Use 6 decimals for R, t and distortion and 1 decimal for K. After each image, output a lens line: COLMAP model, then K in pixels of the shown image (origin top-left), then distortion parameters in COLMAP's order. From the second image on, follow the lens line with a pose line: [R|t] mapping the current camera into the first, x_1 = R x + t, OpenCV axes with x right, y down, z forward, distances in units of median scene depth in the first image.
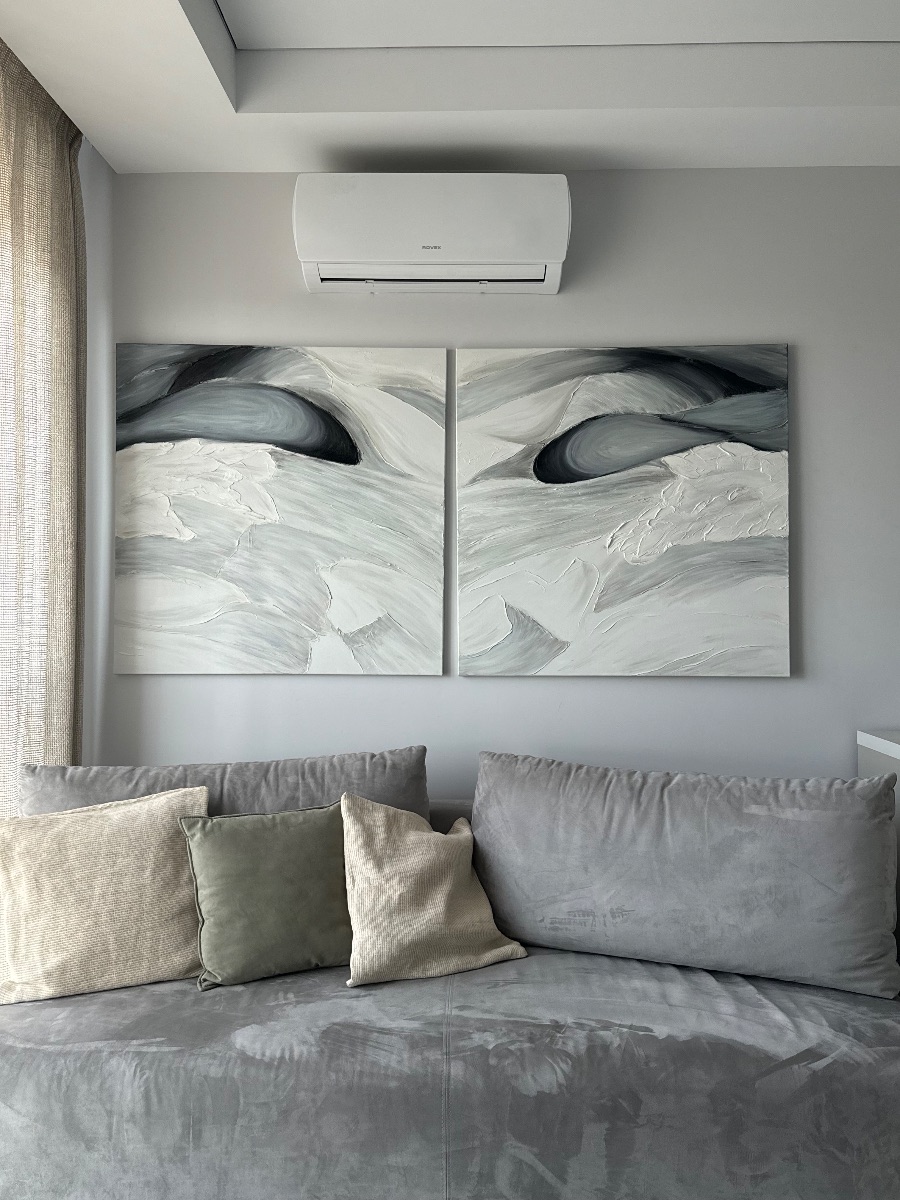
lens RADIAL K [[989.3, 0, 450.0], [0, 989.3, 600.0], [0, 0, 1]] dist [0.157727, -0.257955]
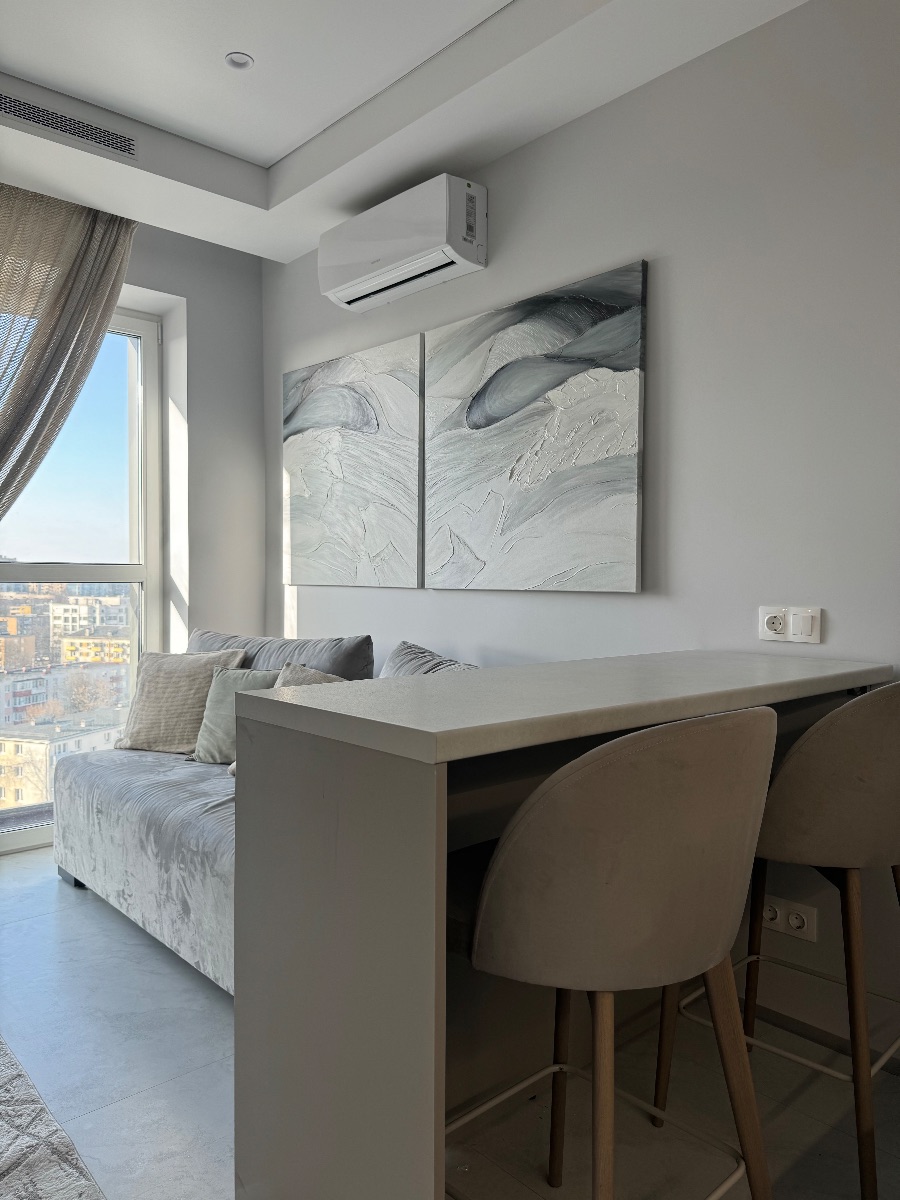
lens RADIAL K [[836.9, 0, 450.0], [0, 836.9, 600.0], [0, 0, 1]] dist [0.126628, -0.215793]
pose [[0.683569, 0.023979, -0.729492, 0.827619], [-0.008526, 0.999654, 0.024870, 0.064174], [0.729836, -0.010781, 0.683538, 0.280593]]
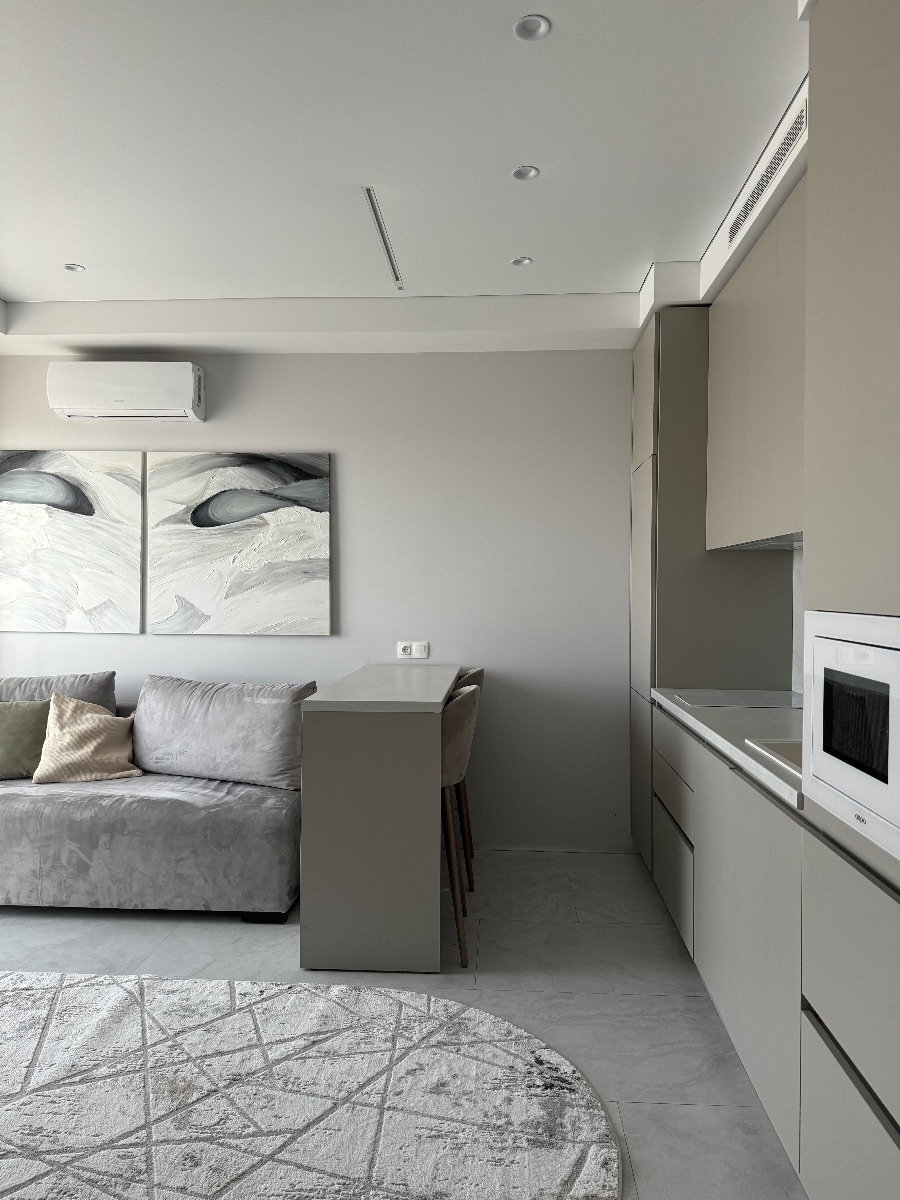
lens RADIAL K [[836.9, 0, 450.0], [0, 836.9, 600.0], [0, 0, 1]] dist [0.126628, -0.215793]
pose [[0.998966, 0.009261, -0.044499, 0.623295], [-0.008759, 0.999896, 0.011457, -0.007396], [0.044601, -0.011055, 0.998944, -0.510142]]
